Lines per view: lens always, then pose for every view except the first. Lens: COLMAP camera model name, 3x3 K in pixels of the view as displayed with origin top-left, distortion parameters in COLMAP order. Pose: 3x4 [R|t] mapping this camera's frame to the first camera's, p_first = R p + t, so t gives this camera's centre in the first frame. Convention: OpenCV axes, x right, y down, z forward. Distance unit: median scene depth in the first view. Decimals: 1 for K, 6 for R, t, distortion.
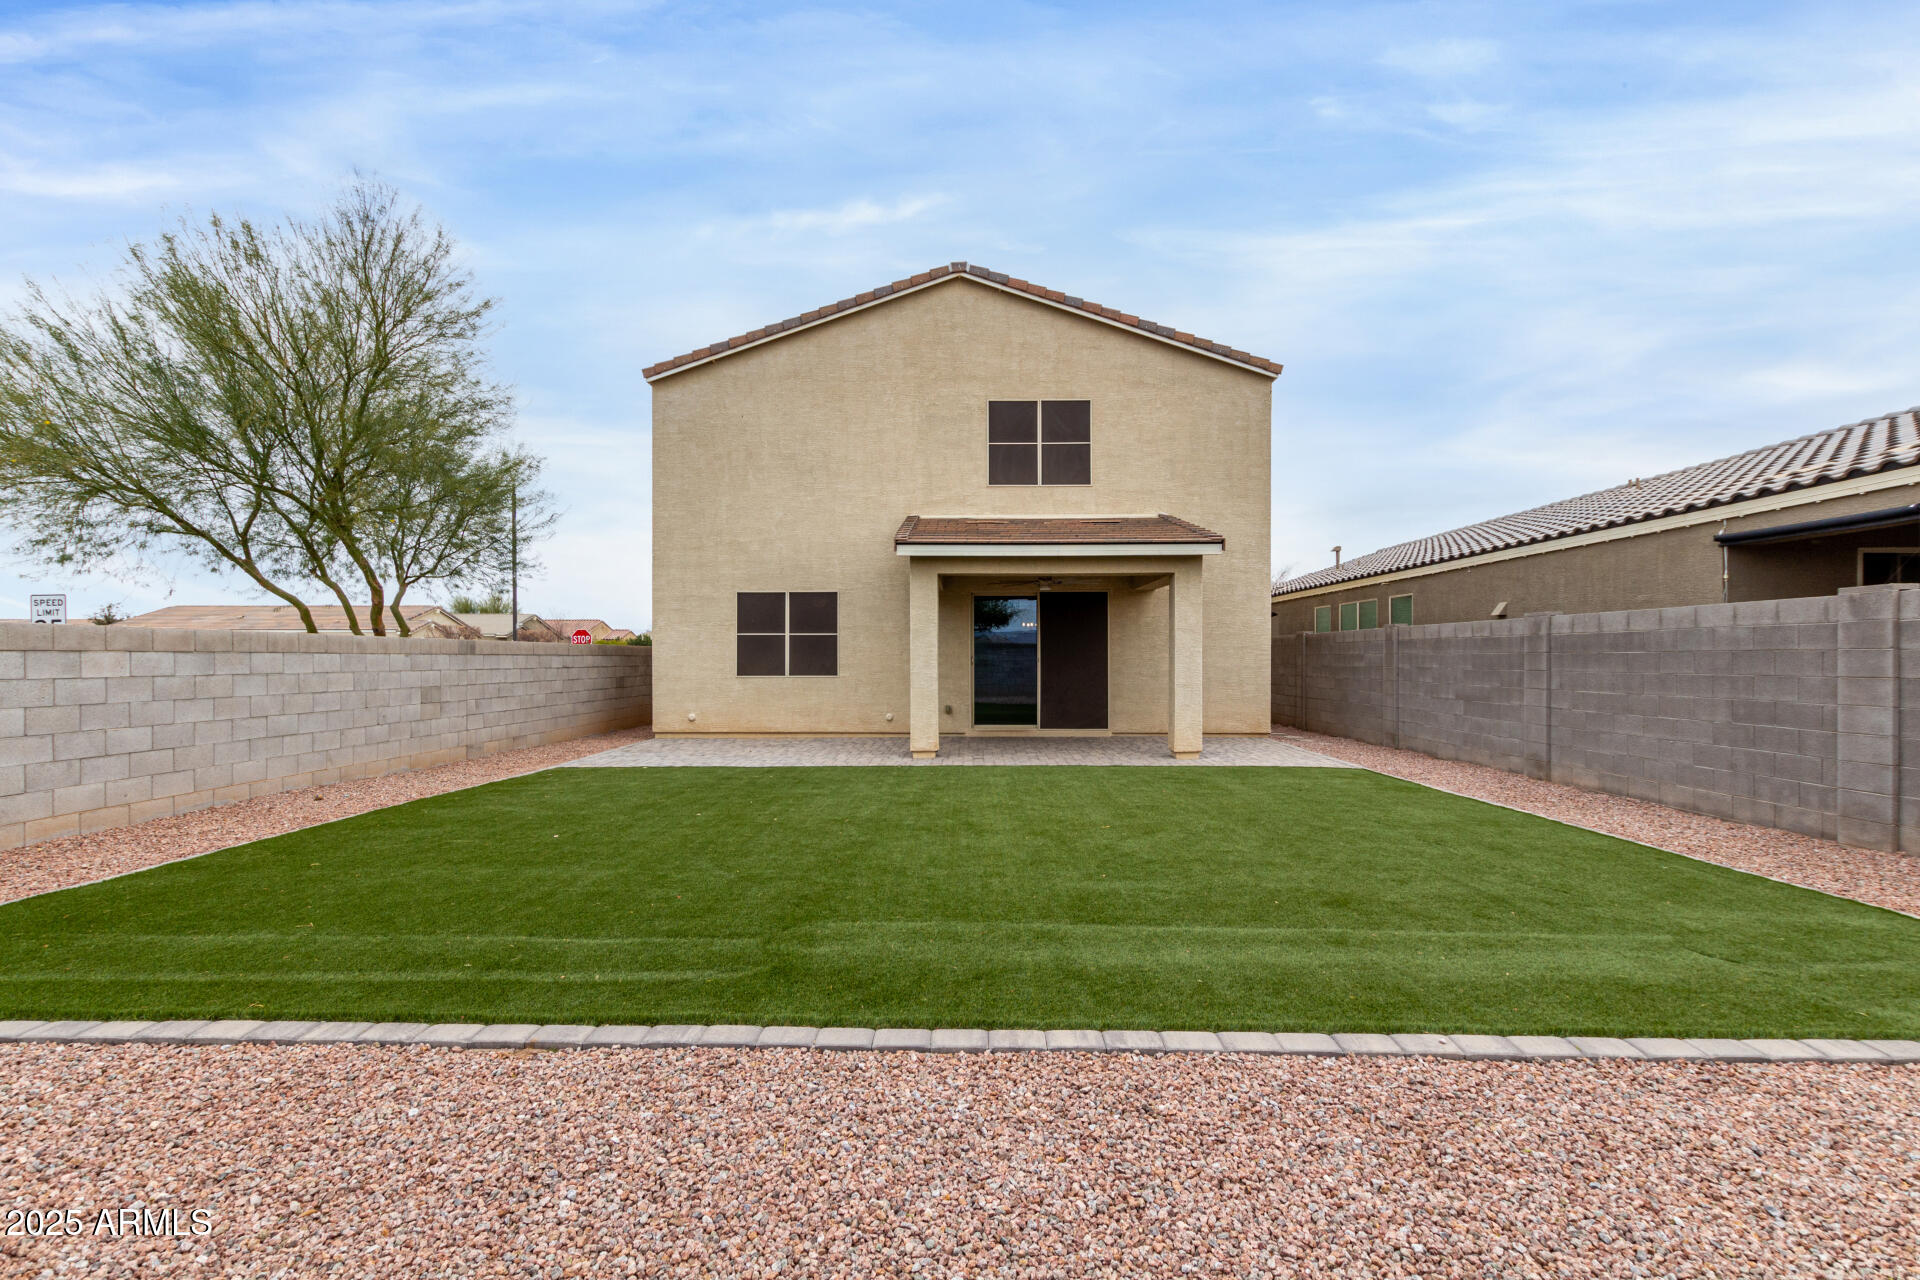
lens RADIAL K [[885.3, 0, 958.4], [0, 885.3, 655.0], [0, 0, 1]] dist [0.000175, 0.000942]
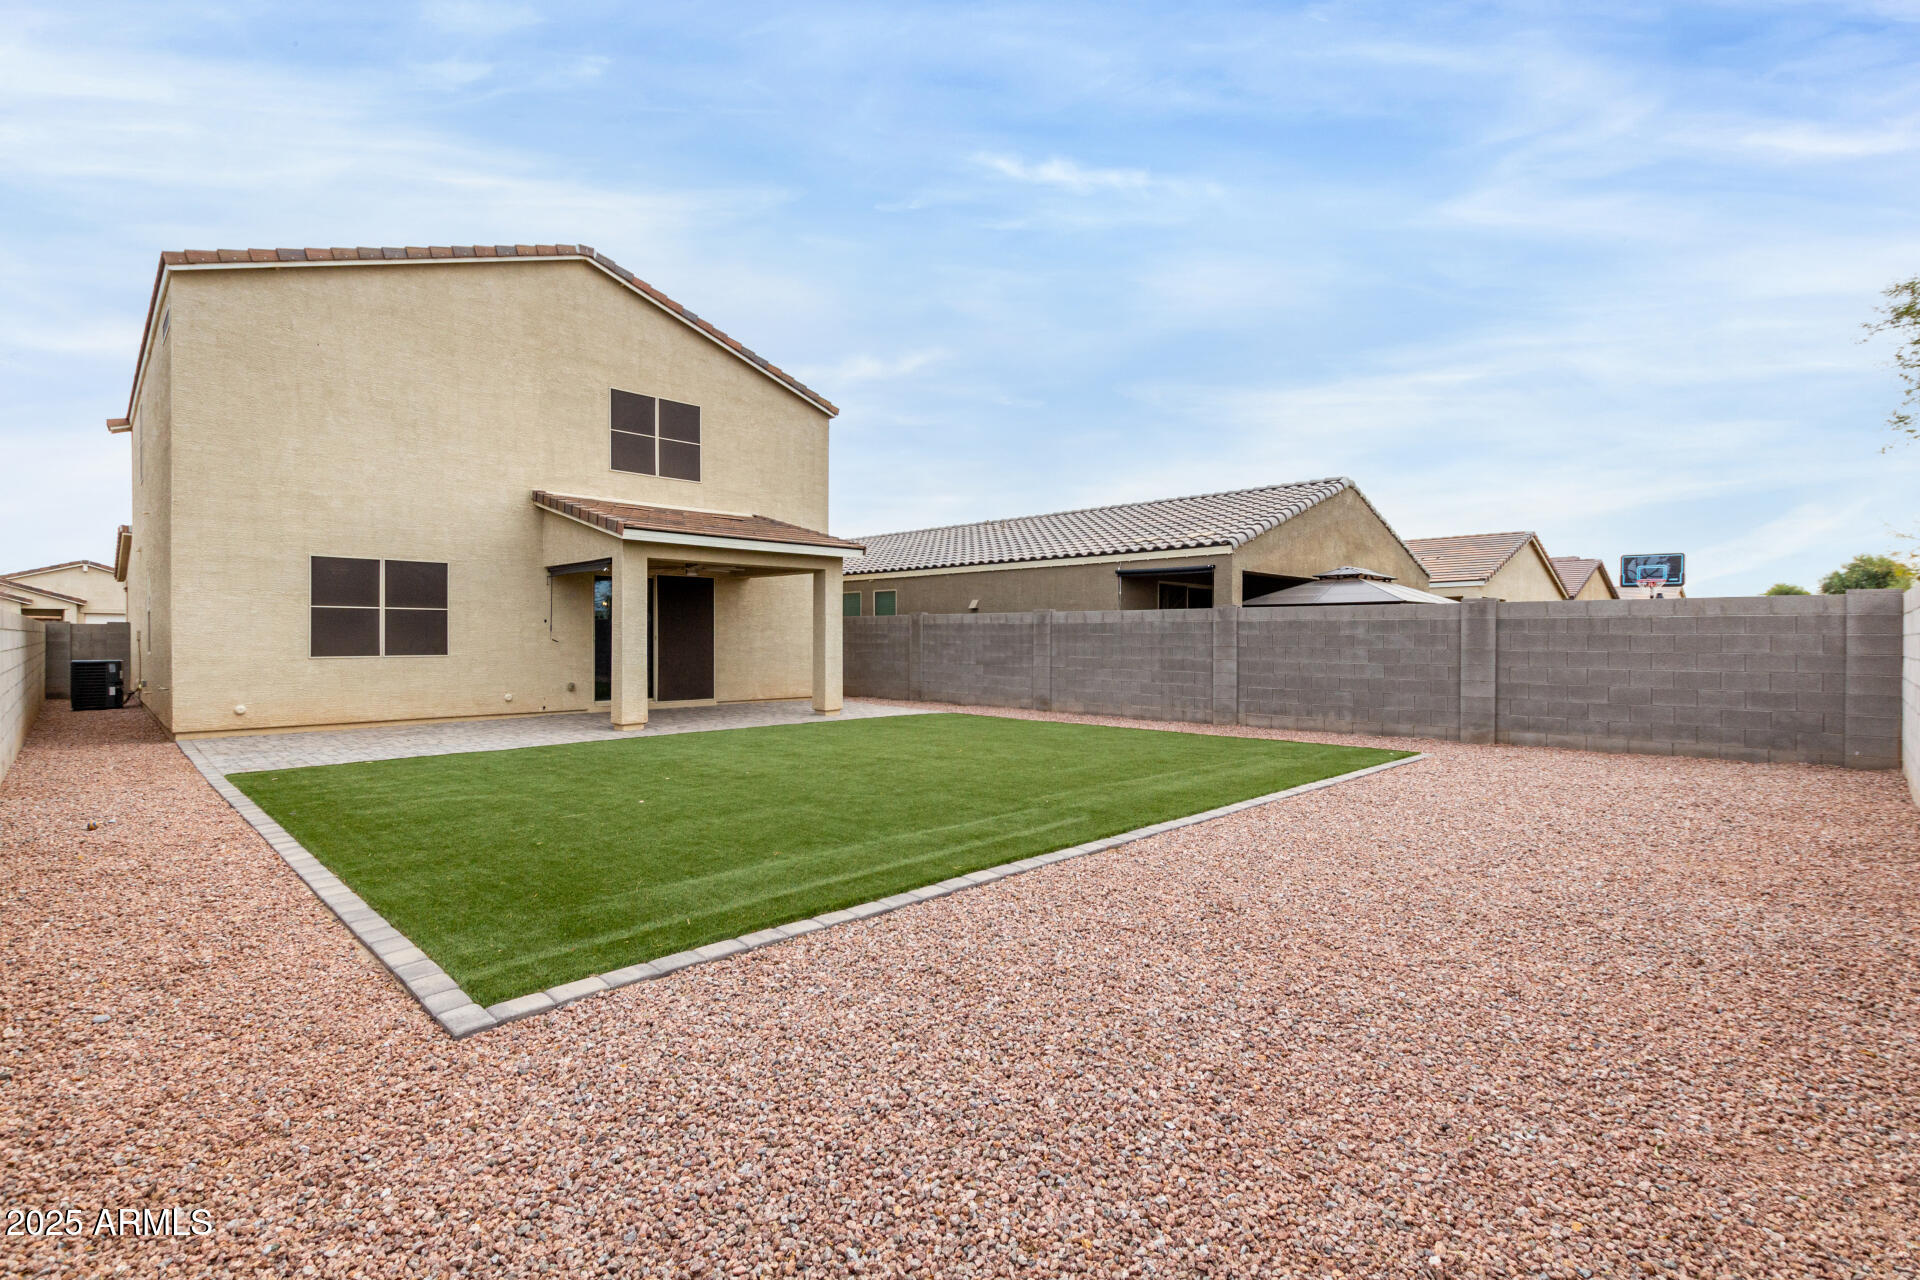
lens RADIAL K [[885.3, 0, 954.0], [0, 885.3, 635.8], [0, 0, 1]] dist [0.000175, 0.000942]
pose [[0.688462, 0.002829, 0.725267, -0.444548], [-0.005461, 0.999984, 0.001283, -0.000346], [-0.725252, -0.004844, 0.688466, -0.007850]]
